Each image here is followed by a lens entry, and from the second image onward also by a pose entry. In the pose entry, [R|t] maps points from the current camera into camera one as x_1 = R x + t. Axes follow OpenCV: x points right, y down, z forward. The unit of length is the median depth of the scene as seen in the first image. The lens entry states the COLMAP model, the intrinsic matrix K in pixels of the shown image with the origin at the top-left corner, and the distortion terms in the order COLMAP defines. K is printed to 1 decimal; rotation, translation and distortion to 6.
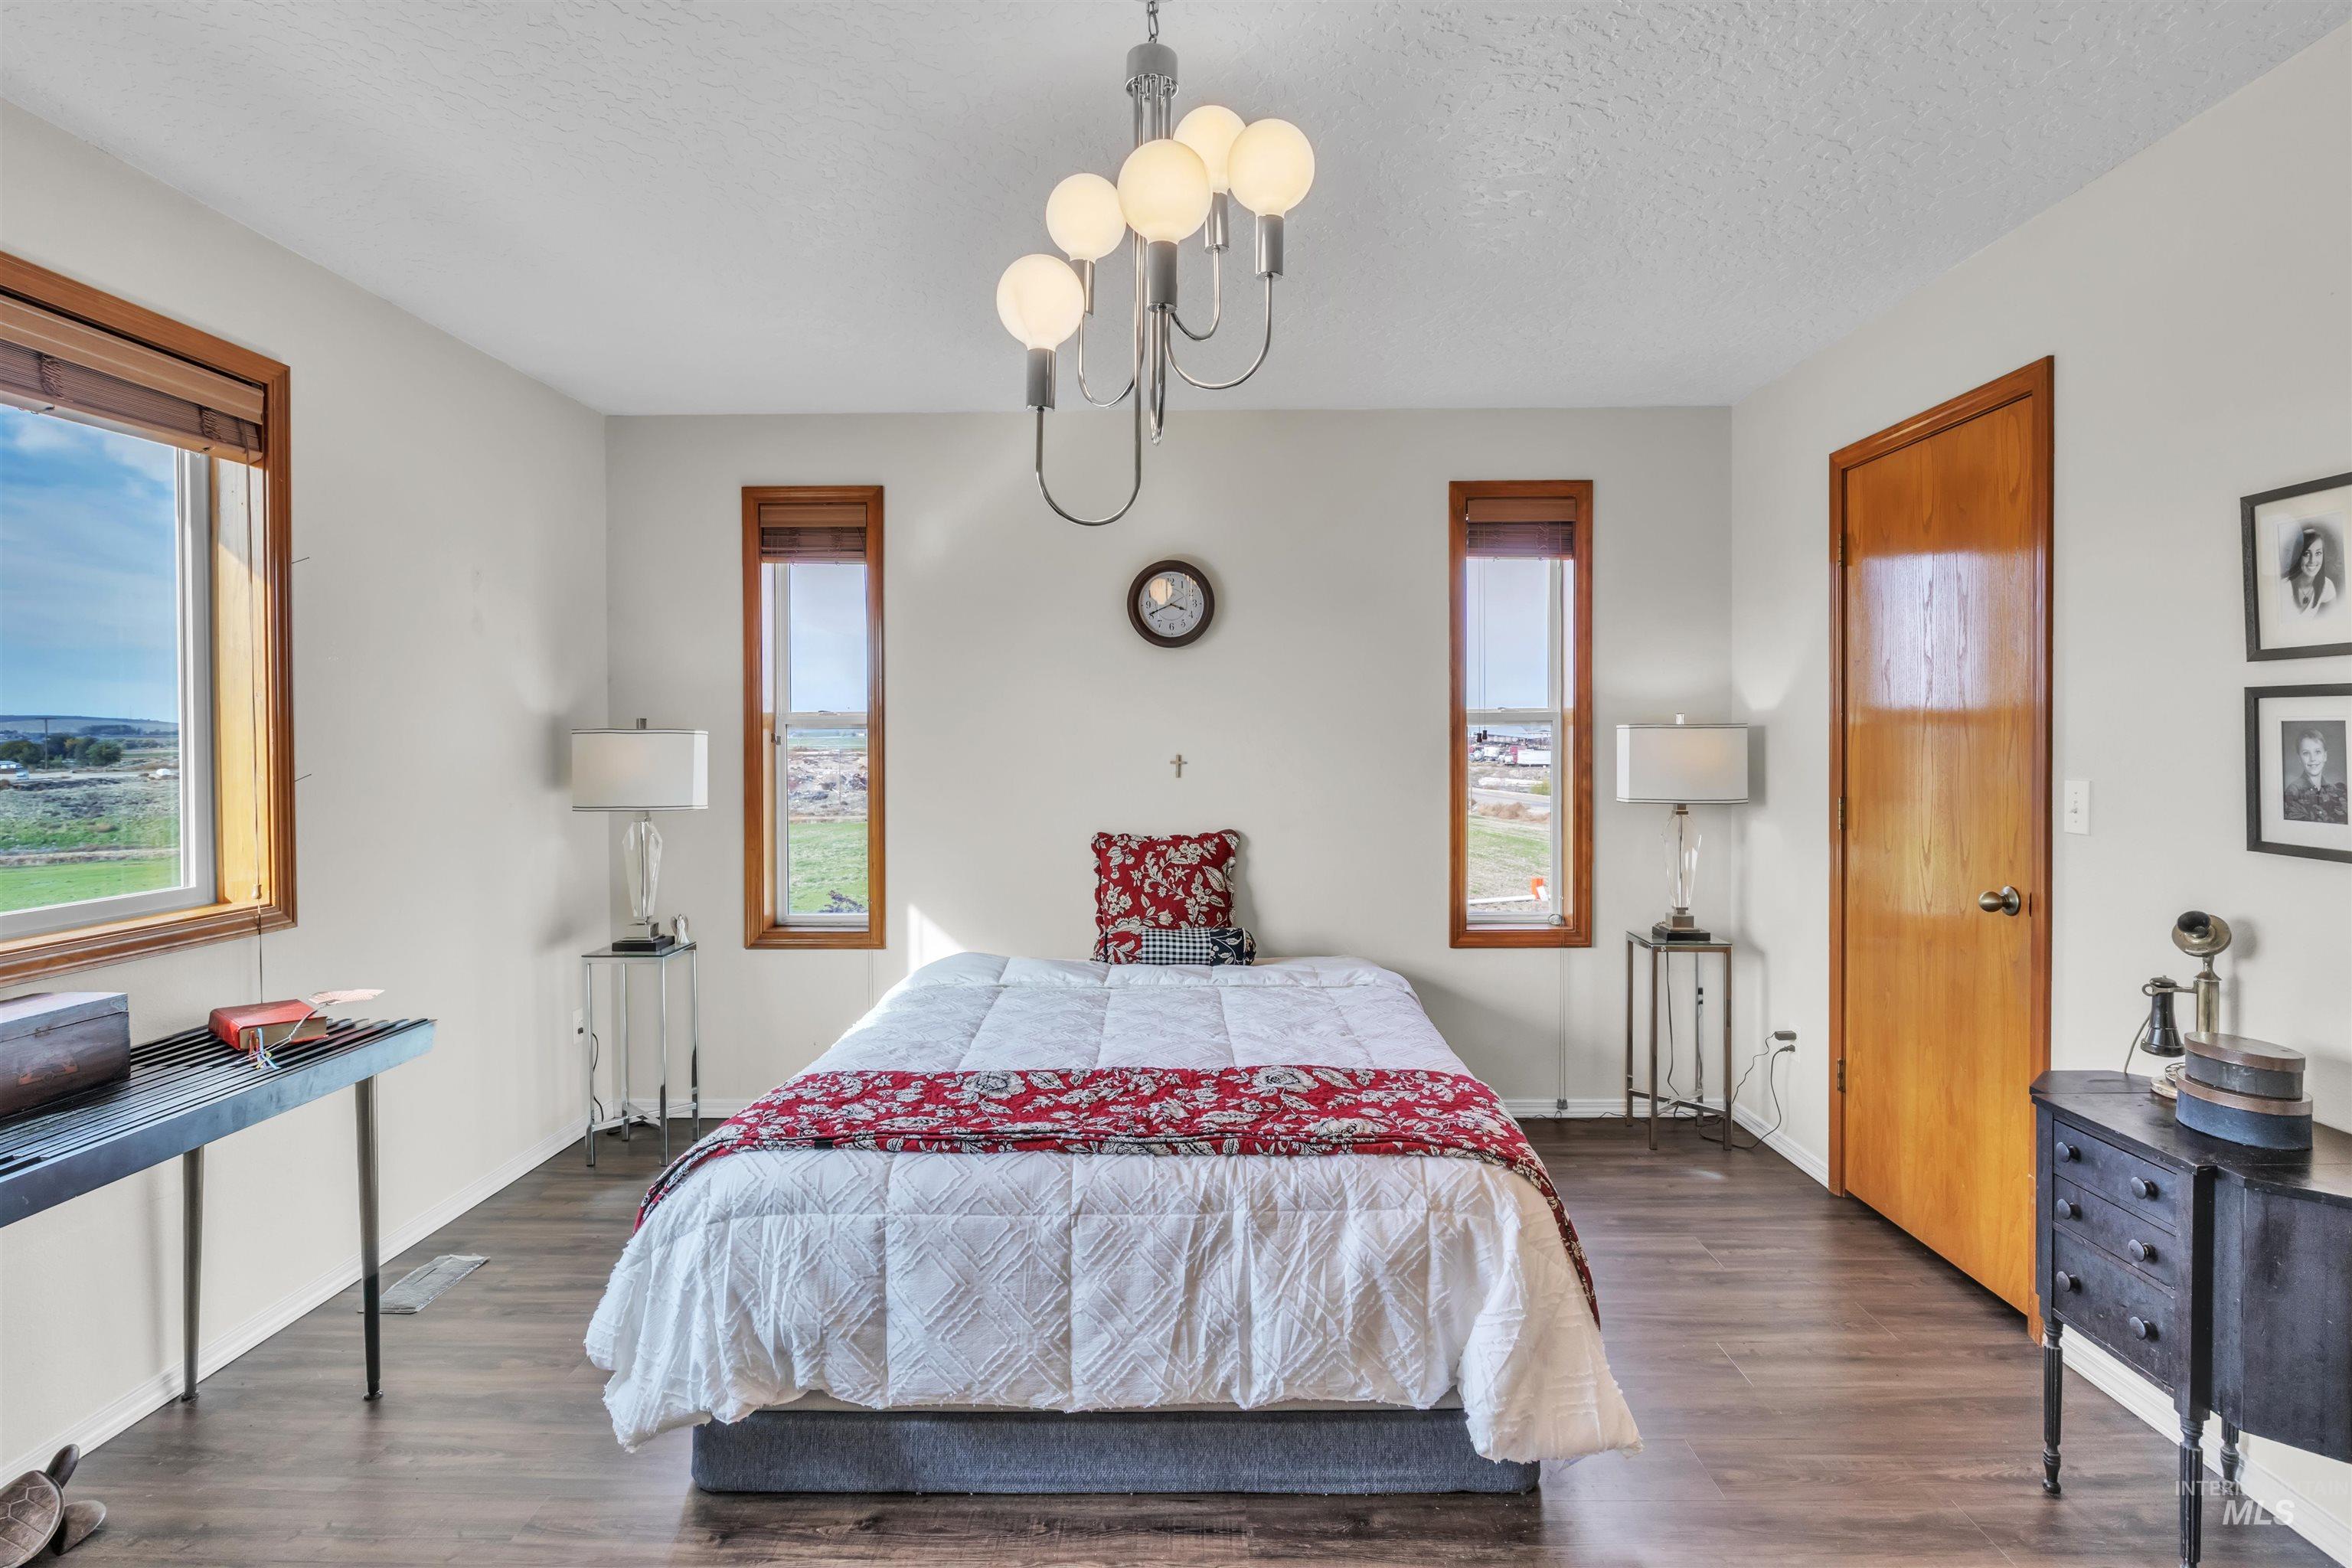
lens RADIAL K [[1225.3, 0, 1183.5], [0, 1225.3, 753.4], [0, 0, 1]] dist [-0.007495, 0.000243]
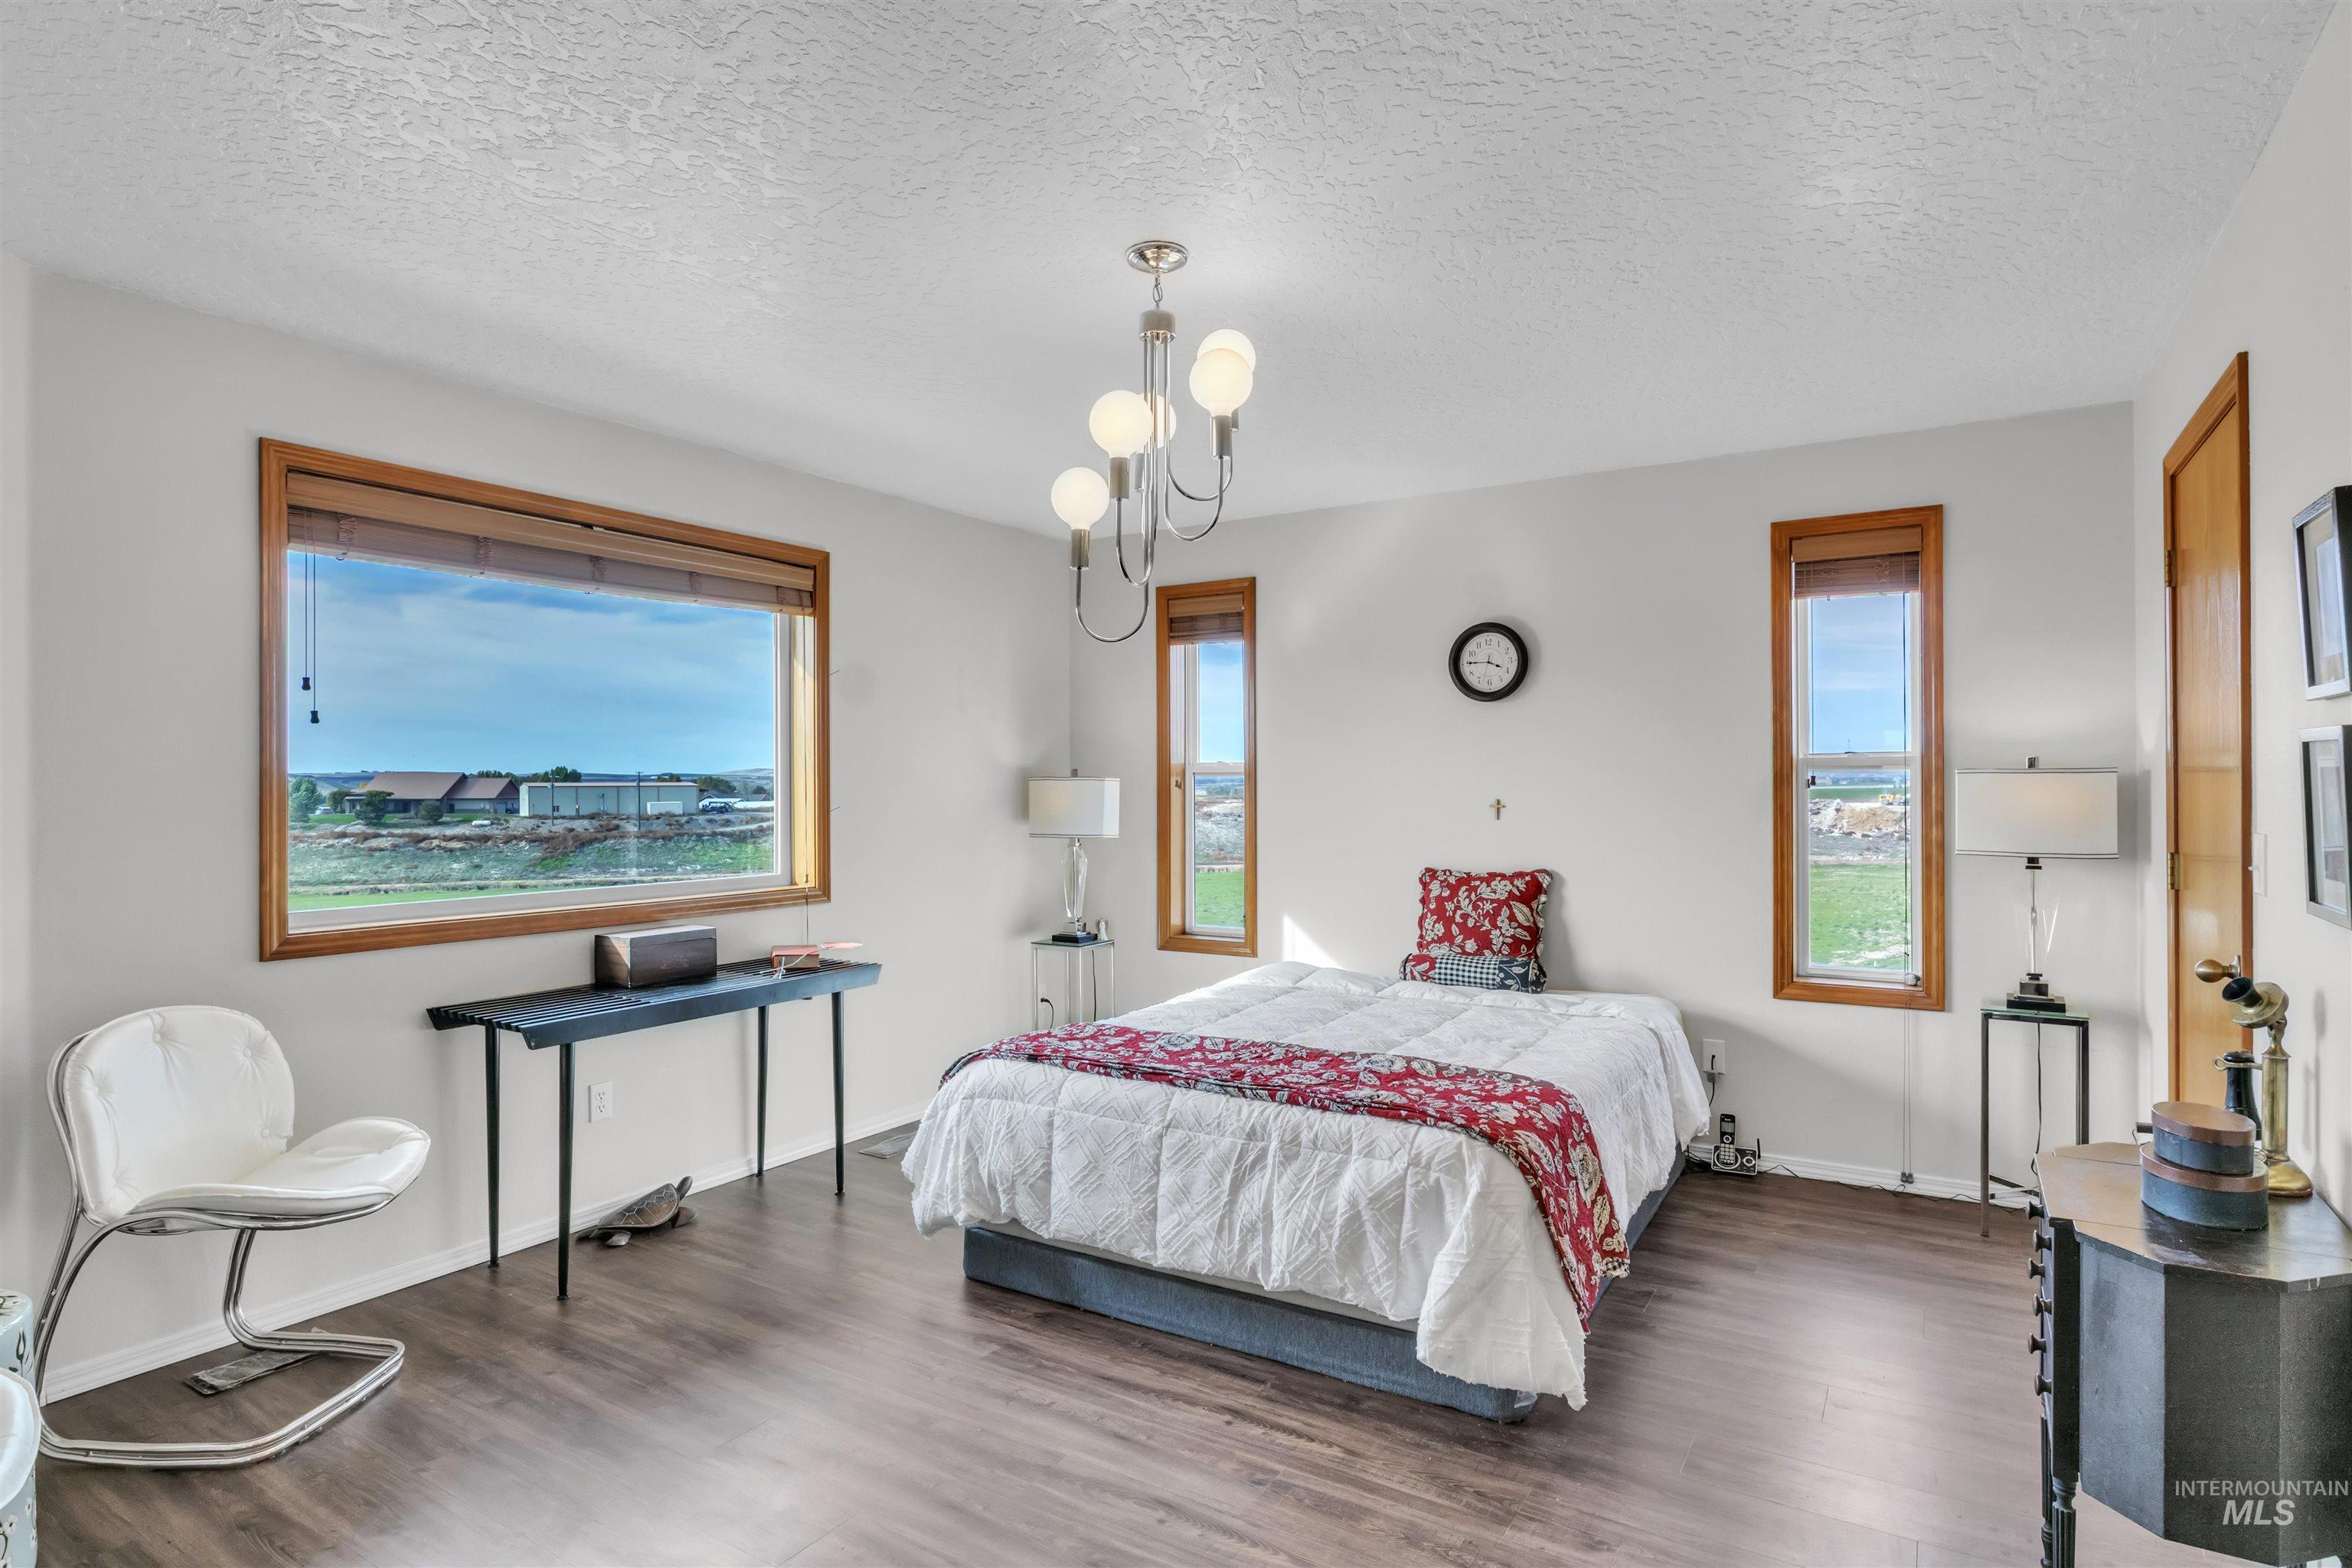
lens RADIAL K [[1275.7, 0, 1176.0], [0, 1275.7, 784.0], [0, 0, 1]] dist [-0.003834, -0.000627]
pose [[0.850548, 0.000329, -0.525897, 0.603031], [-0.005820, 0.999944, -0.008789, -0.001049], [0.525865, 0.010536, 0.850503, -0.204982]]
